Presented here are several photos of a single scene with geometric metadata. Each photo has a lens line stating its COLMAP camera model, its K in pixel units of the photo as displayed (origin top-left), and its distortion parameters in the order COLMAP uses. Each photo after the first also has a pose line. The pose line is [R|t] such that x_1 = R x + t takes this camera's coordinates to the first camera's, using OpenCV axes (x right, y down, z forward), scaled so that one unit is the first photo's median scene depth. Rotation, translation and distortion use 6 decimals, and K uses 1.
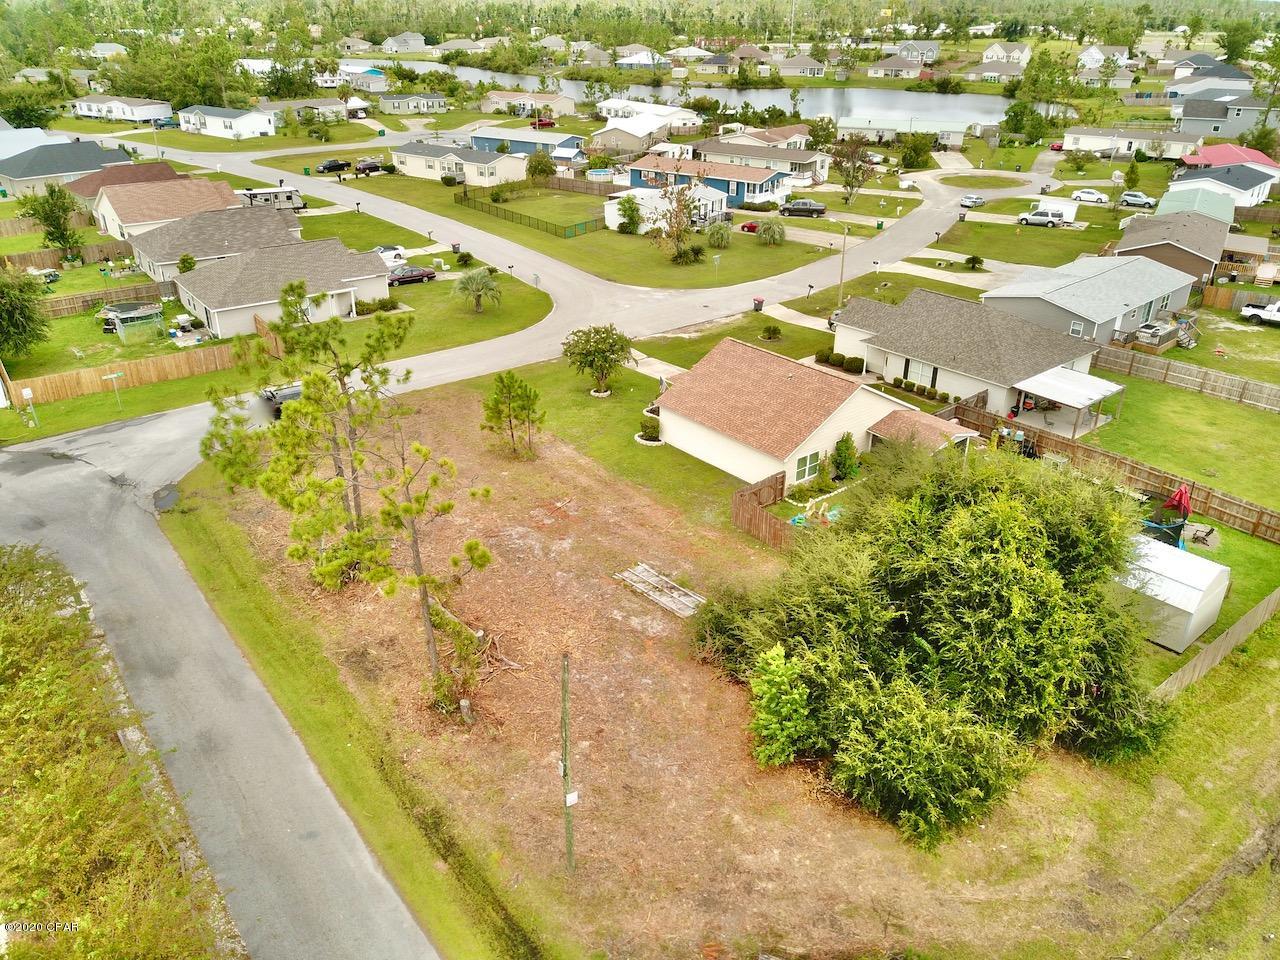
lens RADIAL K [[961.9, 0, 635.5], [0, 961.9, 532.0], [0, 0, 1]] dist [0.002134, 0.012586]
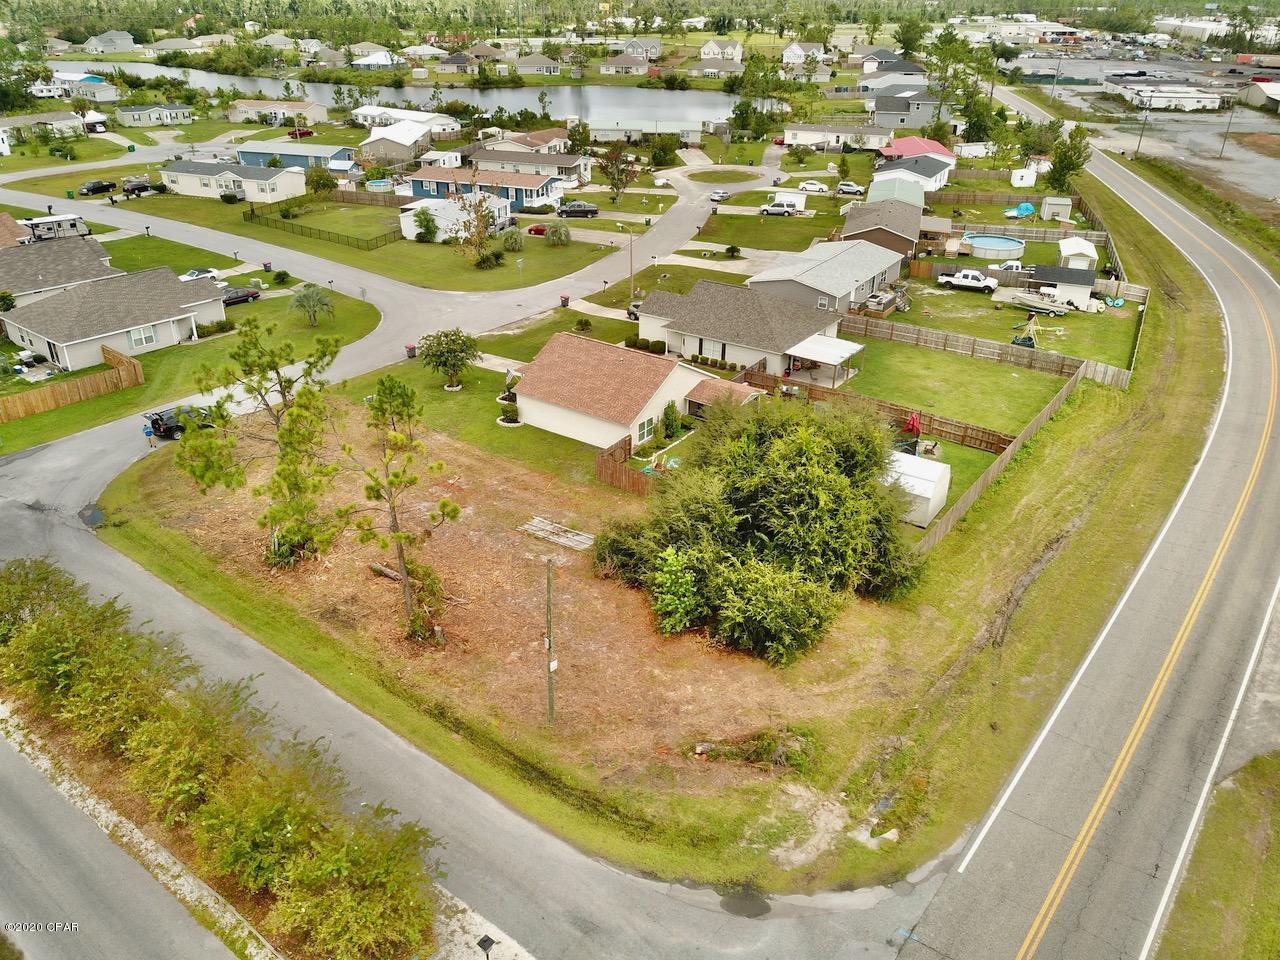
lens RADIAL K [[961.9, 0, 635.5], [0, 961.9, 532.0], [0, 0, 1]] dist [0.002134, 0.012586]
pose [[0.966357, -0.126085, 0.224181, -0.072970], [0.123600, 0.992014, 0.025143, 0.017913], [-0.225560, 0.003412, 0.974223, -0.125125]]
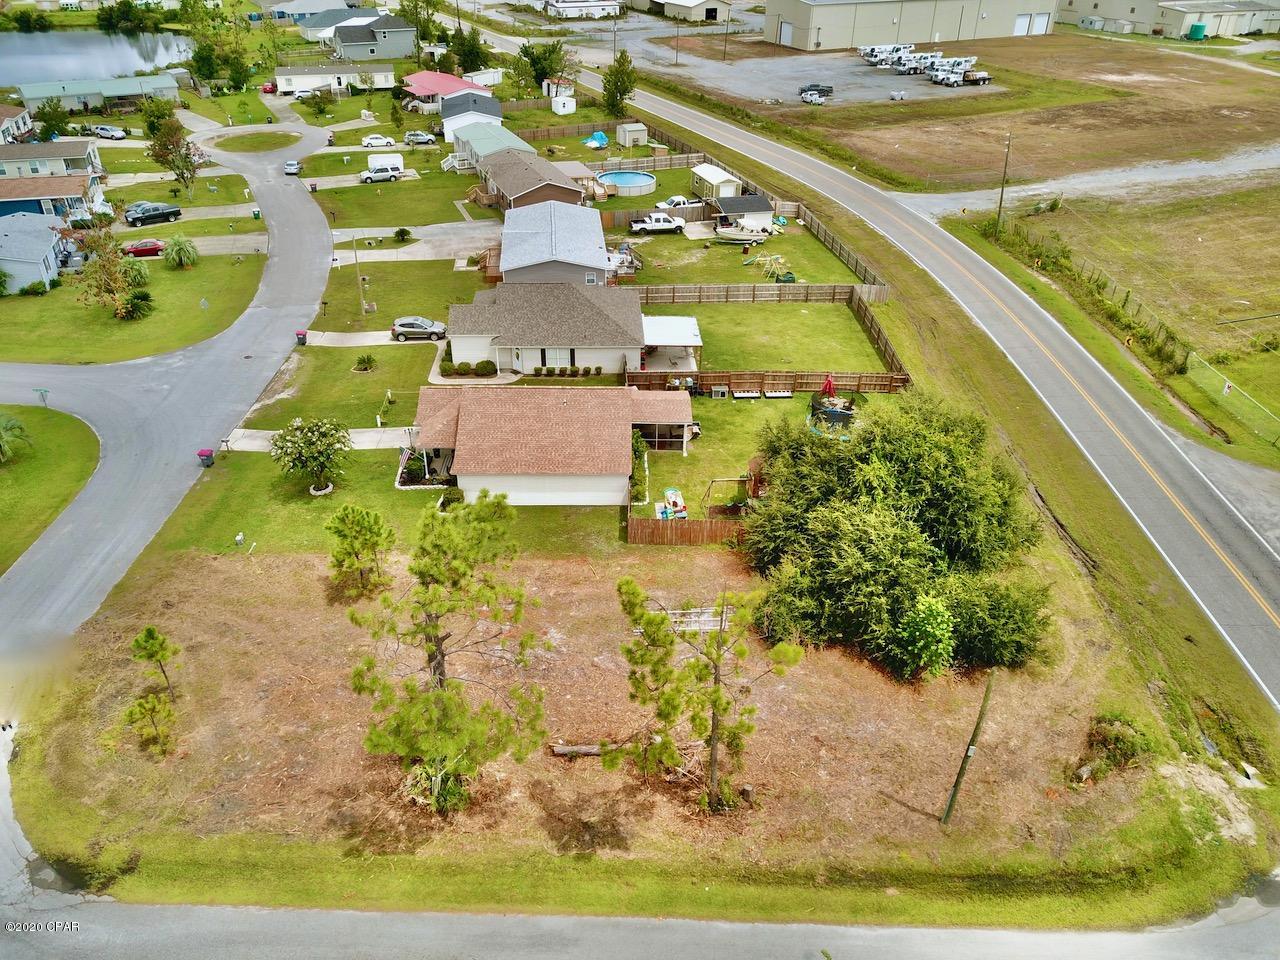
lens RADIAL K [[961.9, 0, 635.5], [0, 961.9, 532.0], [0, 0, 1]] dist [0.002134, 0.012586]
pose [[0.620510, -0.438537, 0.650117, -0.315710], [0.378722, 0.893515, 0.241246, -0.147959], [-0.686685, 0.096518, 0.720519, 0.101979]]
